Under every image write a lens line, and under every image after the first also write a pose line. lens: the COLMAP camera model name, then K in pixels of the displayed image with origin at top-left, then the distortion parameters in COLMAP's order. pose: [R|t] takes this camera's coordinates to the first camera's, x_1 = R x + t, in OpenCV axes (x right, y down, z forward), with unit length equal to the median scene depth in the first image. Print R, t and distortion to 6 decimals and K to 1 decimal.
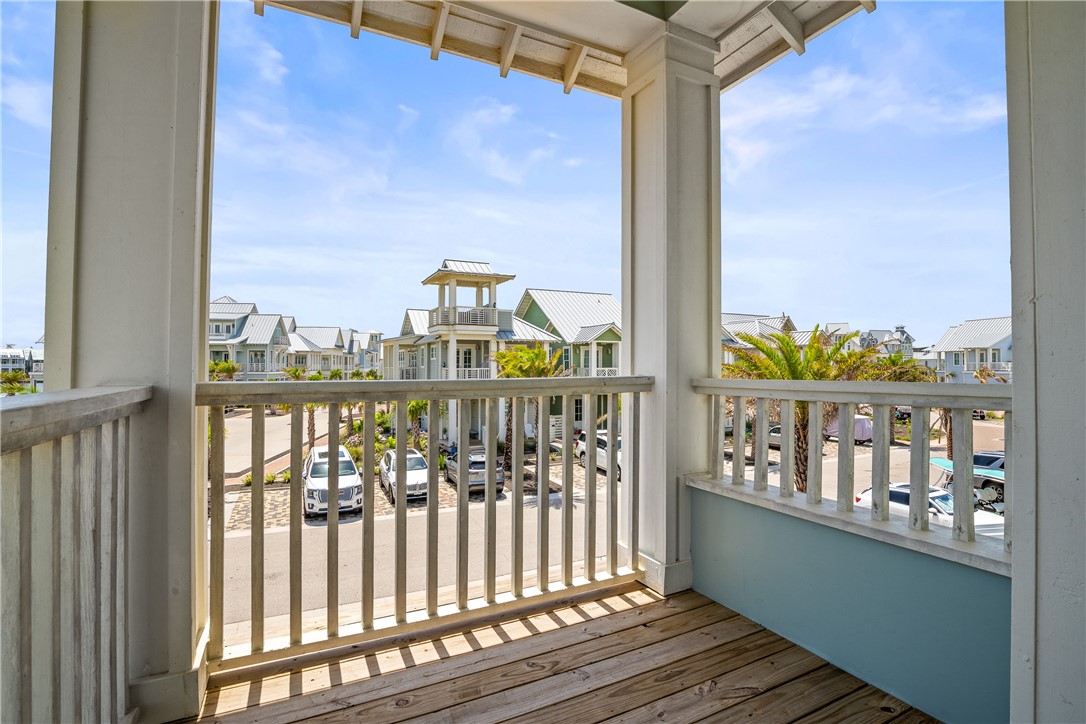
lens RADIAL K [[508.5, 0, 541.6], [0, 508.5, 367.3], [0, 0, 1]] dist [0.000515, 0.000552]
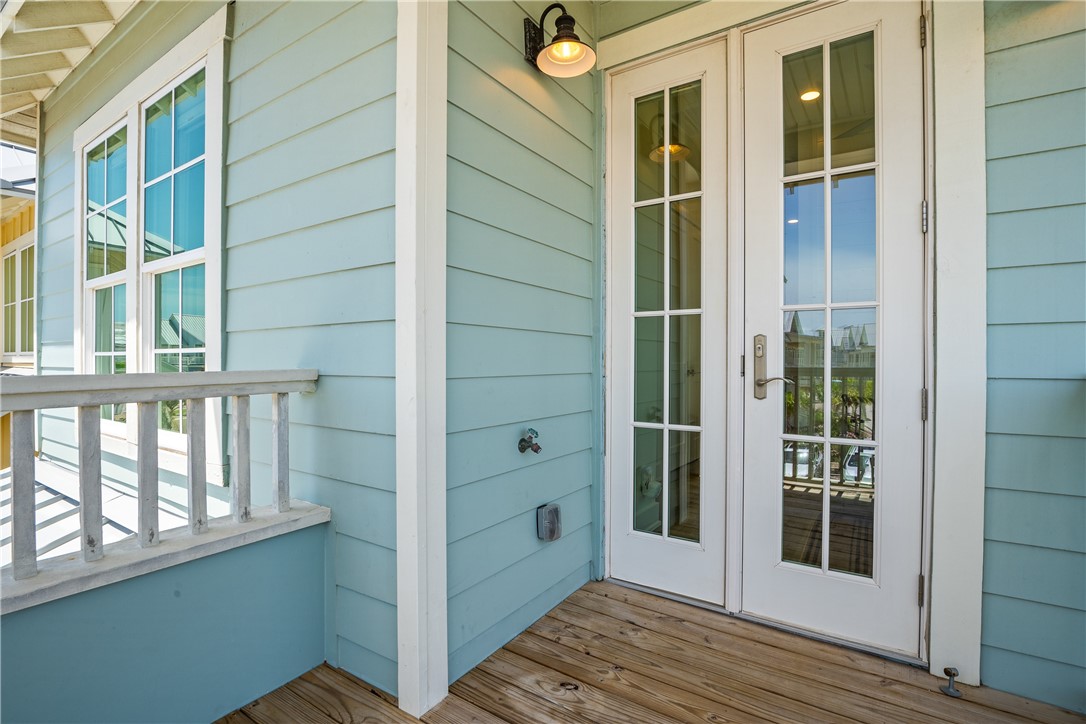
lens RADIAL K [[508.5, 0, 543.5], [0, 508.5, 362.7], [0, 0, 1]] dist [0.000515, 0.000552]
pose [[-0.488837, 0.003647, 0.872368, -0.350146], [0.004050, 0.999990, -0.001911, 0.018108], [-0.872366, 0.002598, -0.488847, 0.907046]]
